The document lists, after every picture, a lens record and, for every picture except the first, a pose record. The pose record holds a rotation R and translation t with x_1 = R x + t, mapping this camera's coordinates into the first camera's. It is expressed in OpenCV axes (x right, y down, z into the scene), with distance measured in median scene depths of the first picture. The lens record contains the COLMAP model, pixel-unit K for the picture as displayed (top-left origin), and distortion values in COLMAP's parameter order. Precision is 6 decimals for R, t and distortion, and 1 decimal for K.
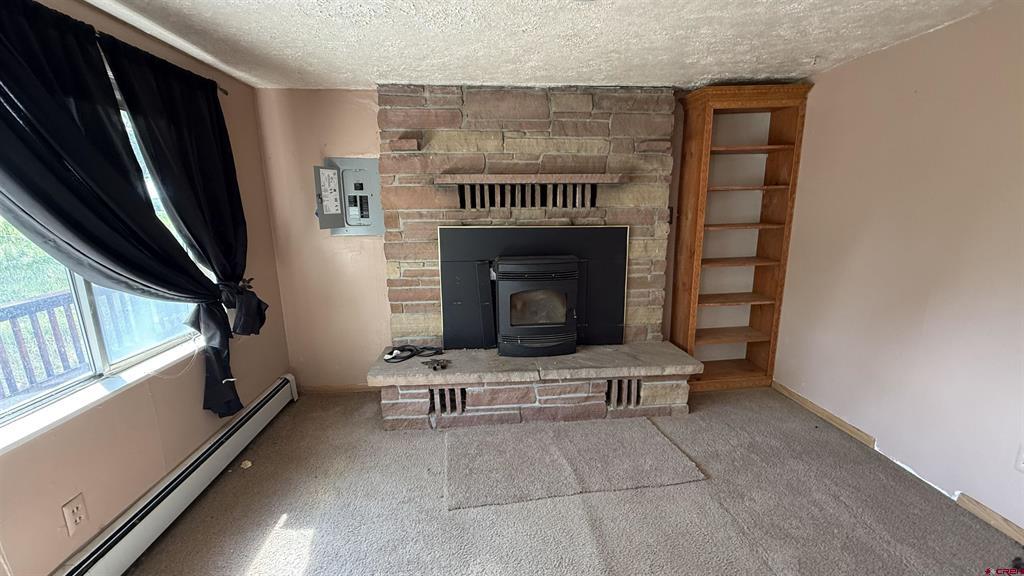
lens RADIAL K [[402.1, 0, 512.0], [0, 402.1, 288.0], [0, 0, 1]] dist [-0.001012, -0.000089]
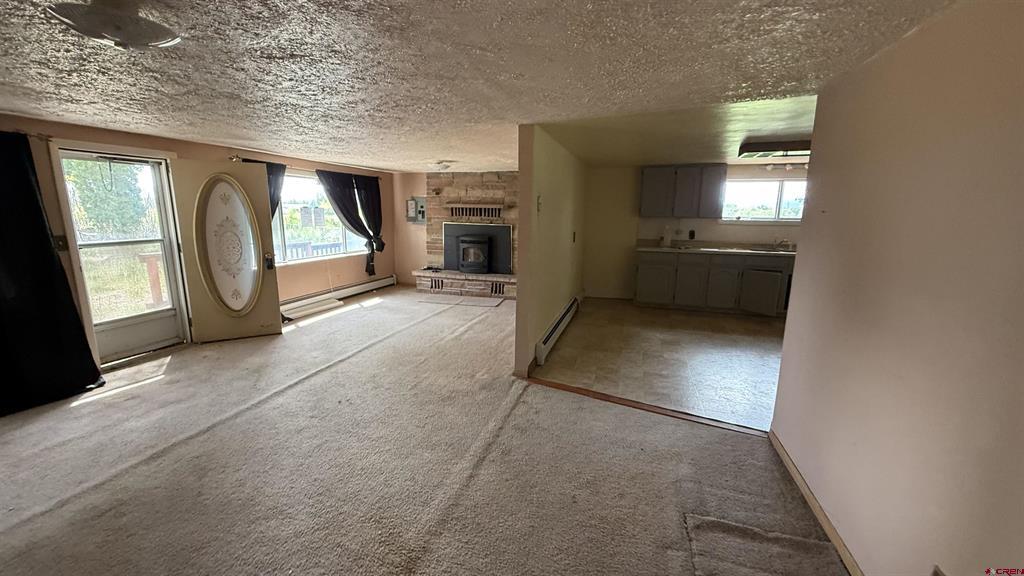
lens RADIAL K [[416.5, 0, 512.0], [0, 416.5, 288.0], [0, 0, 1]] dist [-0.000810, -0.000199]
pose [[0.930423, 0.092379, -0.354652, 1.306866], [-0.099663, 0.995019, -0.002283, 0.250783], [0.352675, 0.037470, 0.934995, -1.472889]]
